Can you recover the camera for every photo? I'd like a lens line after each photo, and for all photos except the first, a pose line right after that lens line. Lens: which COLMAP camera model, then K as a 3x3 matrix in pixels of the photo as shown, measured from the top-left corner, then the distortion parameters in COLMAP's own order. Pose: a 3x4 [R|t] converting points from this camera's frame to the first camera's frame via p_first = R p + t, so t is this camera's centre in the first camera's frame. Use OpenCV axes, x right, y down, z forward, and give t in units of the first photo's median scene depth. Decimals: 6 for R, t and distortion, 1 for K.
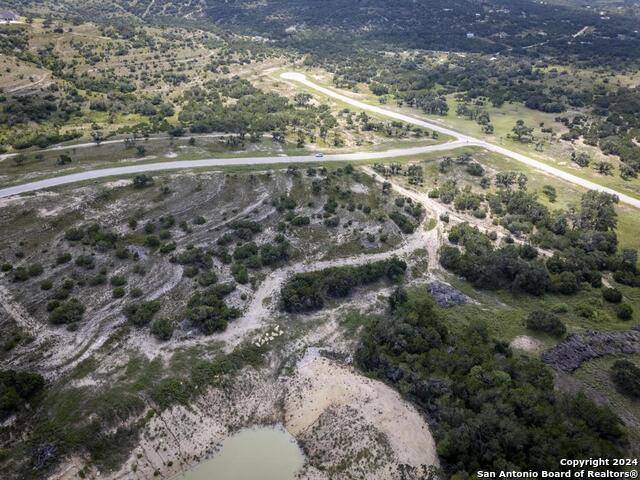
lens RADIAL K [[469.0, 0, 320.1], [0, 469.0, 236.8], [0, 0, 1]] dist [0.067256, -0.054128]
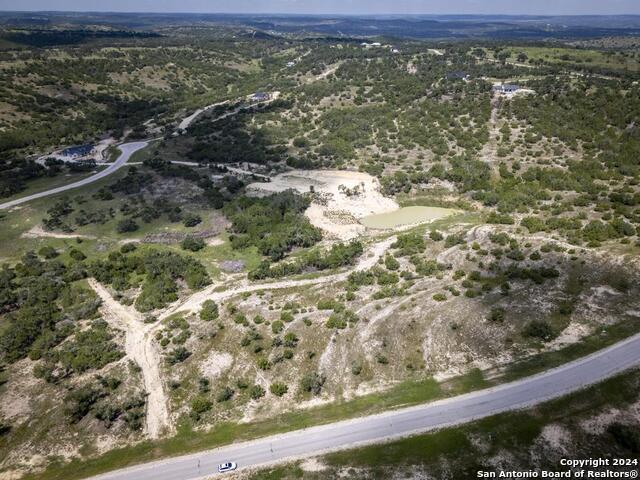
lens RADIAL K [[469.0, 0, 318.5], [0, 469.0, 239.6], [0, 0, 1]] dist [0.067256, -0.054128]
pose [[-0.971255, -0.111327, 0.210406, -0.215380], [0.115769, 0.551416, 0.826159, -0.913099], [-0.207995, 0.826769, -0.522677, 1.490168]]
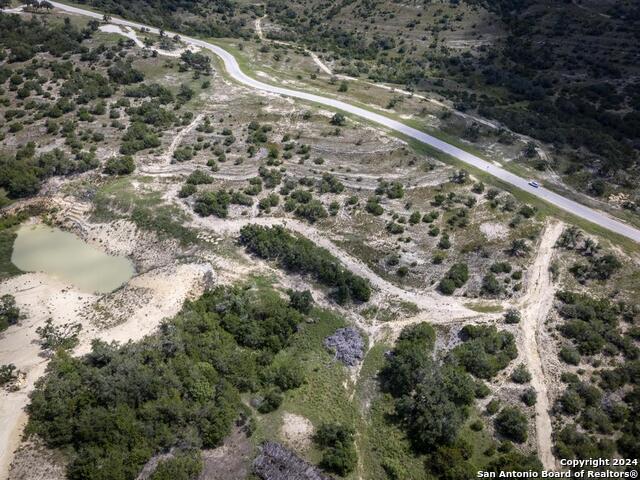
lens RADIAL K [[469.0, 0, 321.4], [0, 469.0, 241.2], [0, 0, 1]] dist [0.067256, -0.054128]
pose [[0.373551, 0.530513, -0.760931, 0.746858], [-0.488987, 0.809700, 0.324465, -0.259214], [0.788259, 0.250881, 0.561878, 0.427736]]
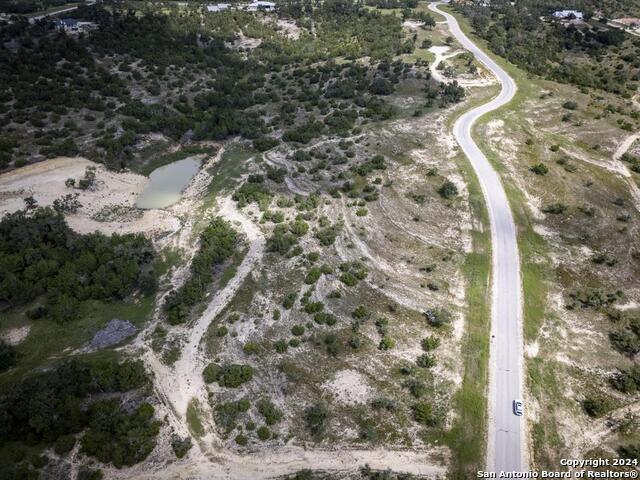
lens RADIAL K [[469.0, 0, 319.3], [0, 469.0, 242.7], [0, 0, 1]] dist [0.067256, -0.054128]
pose [[-0.647081, 0.405538, -0.645620, 0.493346], [-0.405541, 0.533994, 0.741881, -0.732787], [0.645618, 0.741882, -0.181075, 1.215455]]
